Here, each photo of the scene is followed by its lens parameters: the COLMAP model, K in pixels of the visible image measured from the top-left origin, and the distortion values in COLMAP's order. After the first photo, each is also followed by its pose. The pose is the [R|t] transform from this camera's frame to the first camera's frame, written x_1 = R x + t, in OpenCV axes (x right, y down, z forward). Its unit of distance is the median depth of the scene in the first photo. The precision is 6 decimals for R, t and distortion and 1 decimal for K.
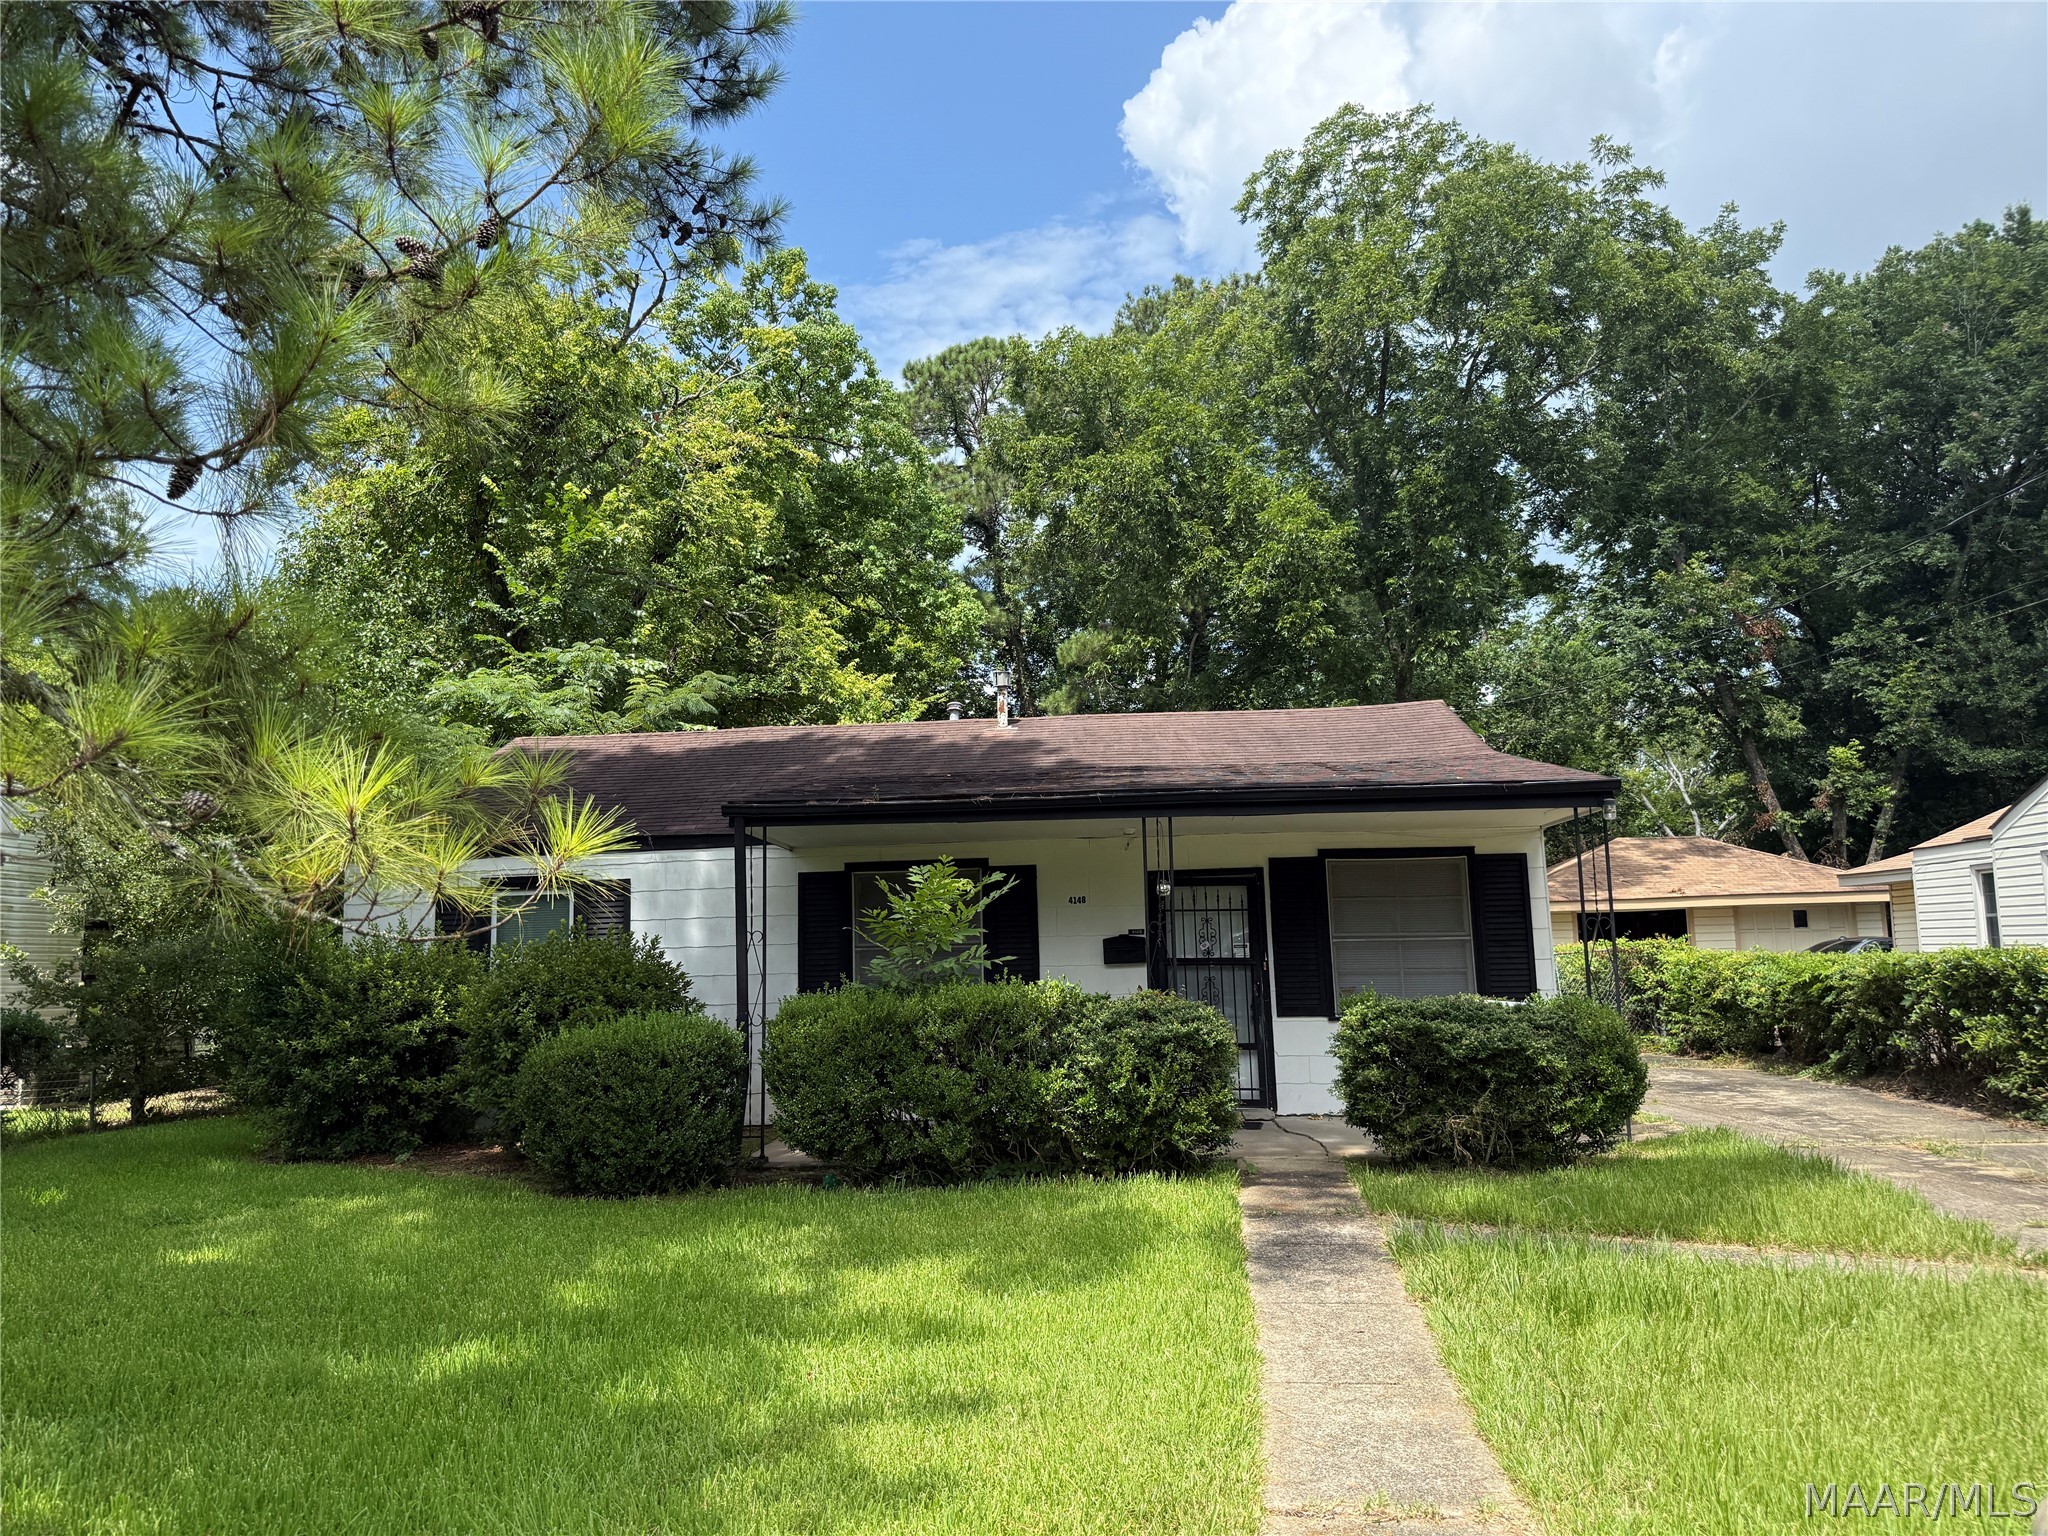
lens RADIAL K [[1484.6, 0, 1025.5], [0, 1484.6, 786.1], [0, 0, 1]] dist [0.052829, -0.056574]
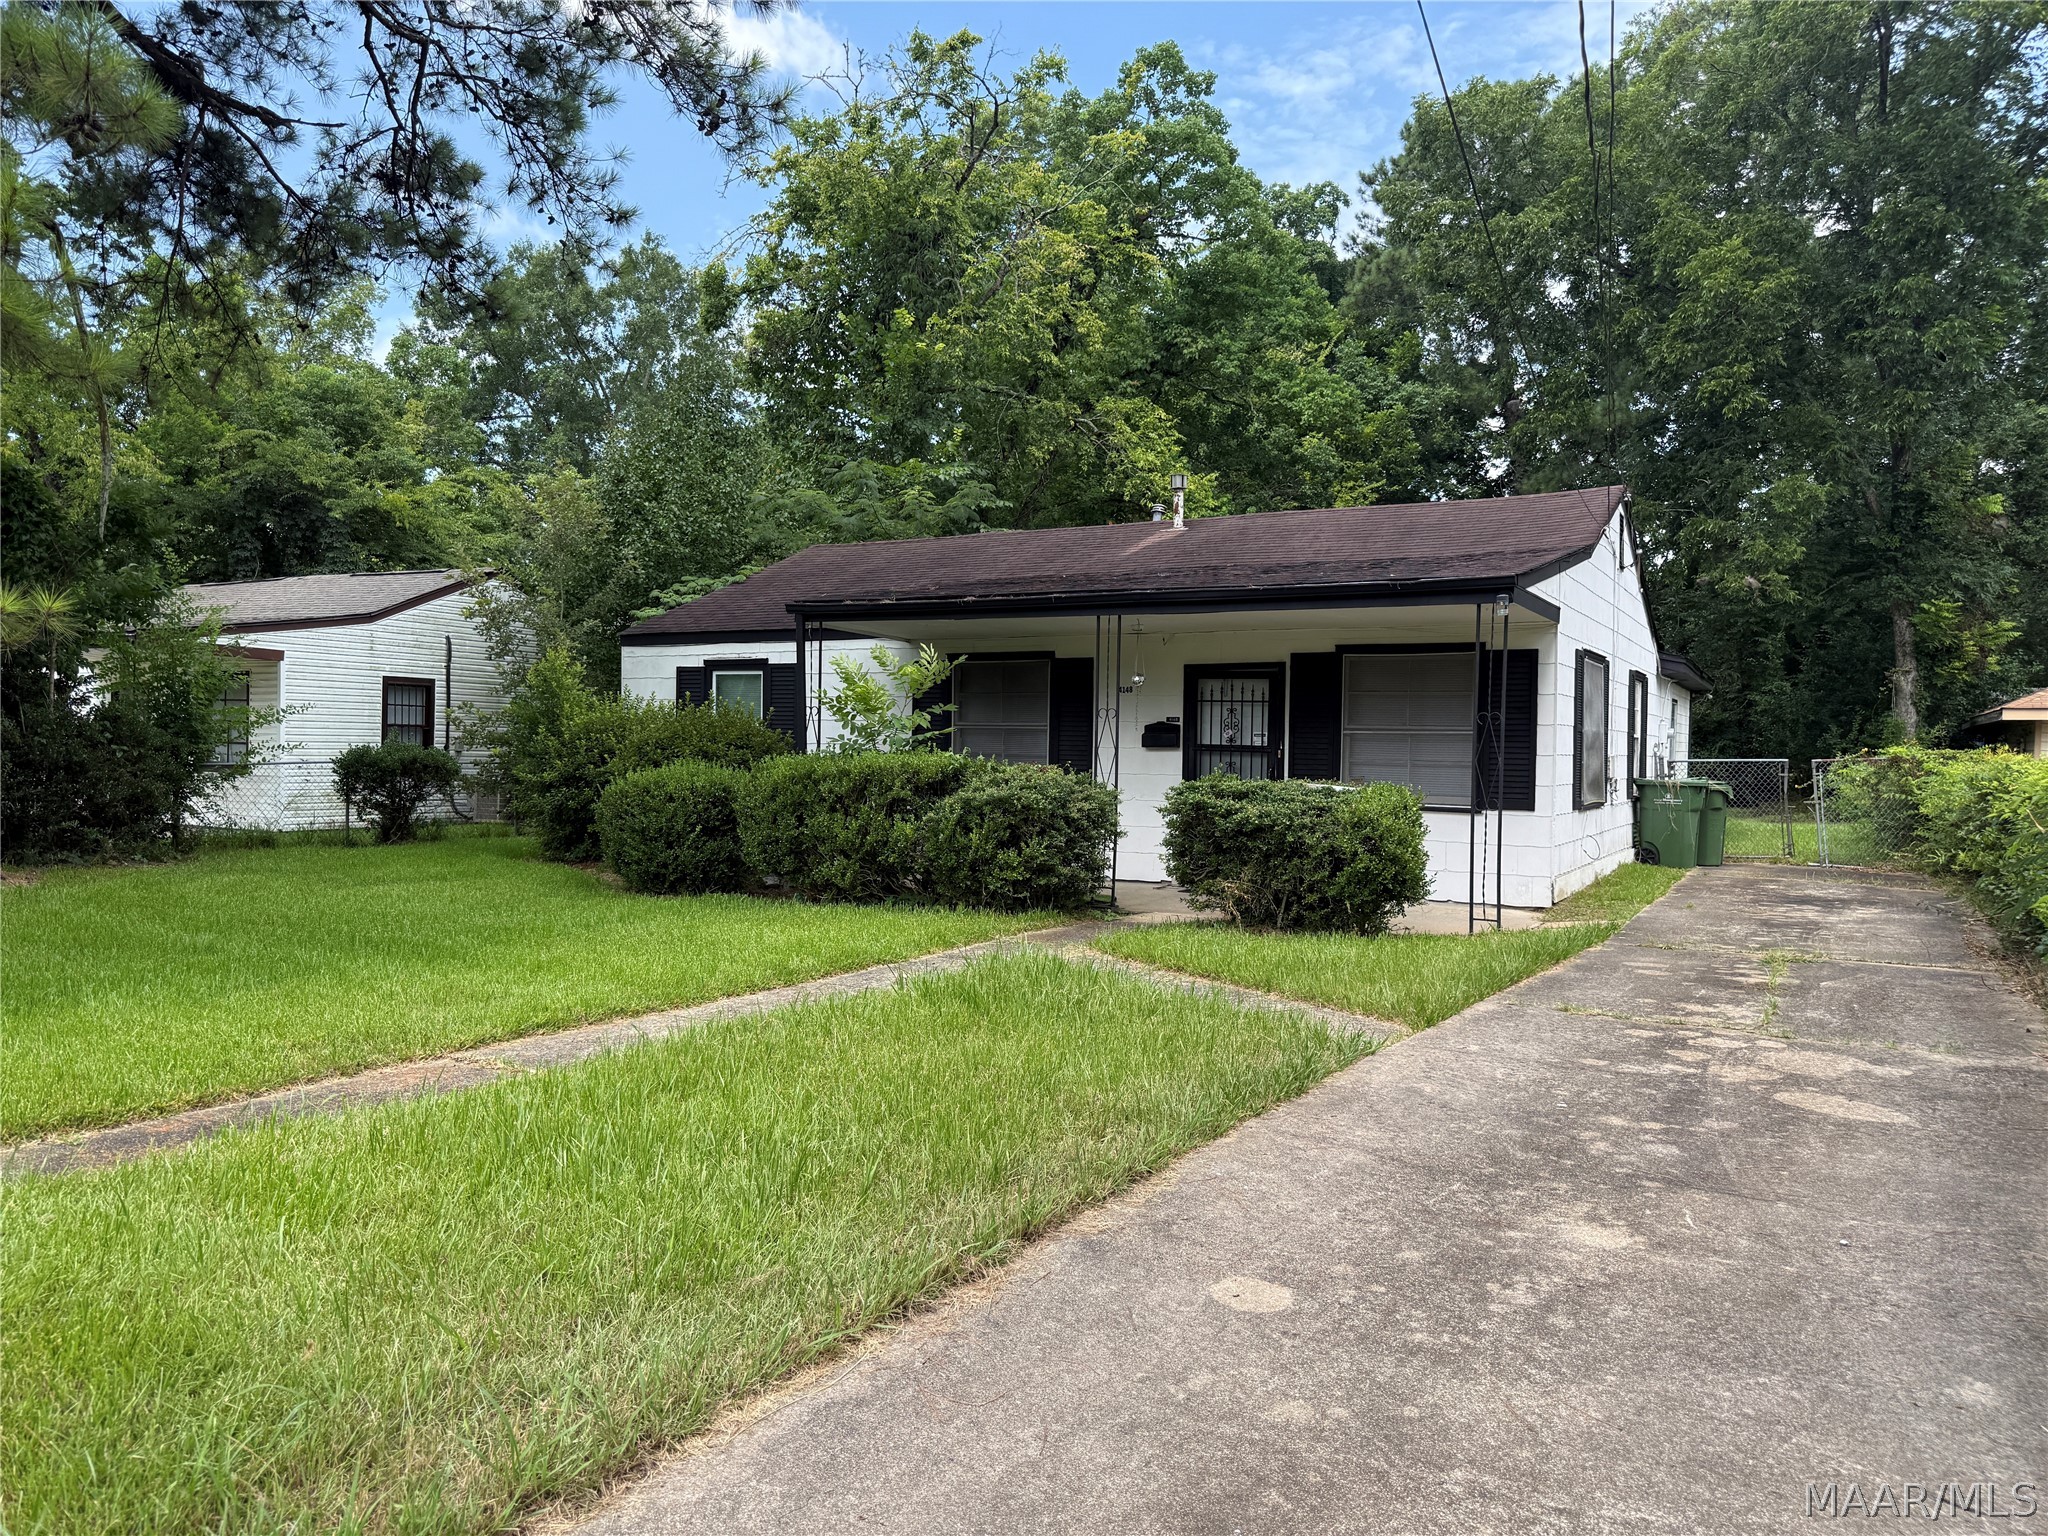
lens RADIAL K [[1484.6, 0, 1019.6], [0, 1484.6, 804.0], [0, 0, 1]] dist [0.052829, -0.056574]
pose [[0.913178, 0.055113, -0.403817, 0.310207], [0.006917, 0.988576, 0.150564, -0.005050], [0.407502, -0.140285, 0.902365, -0.041661]]
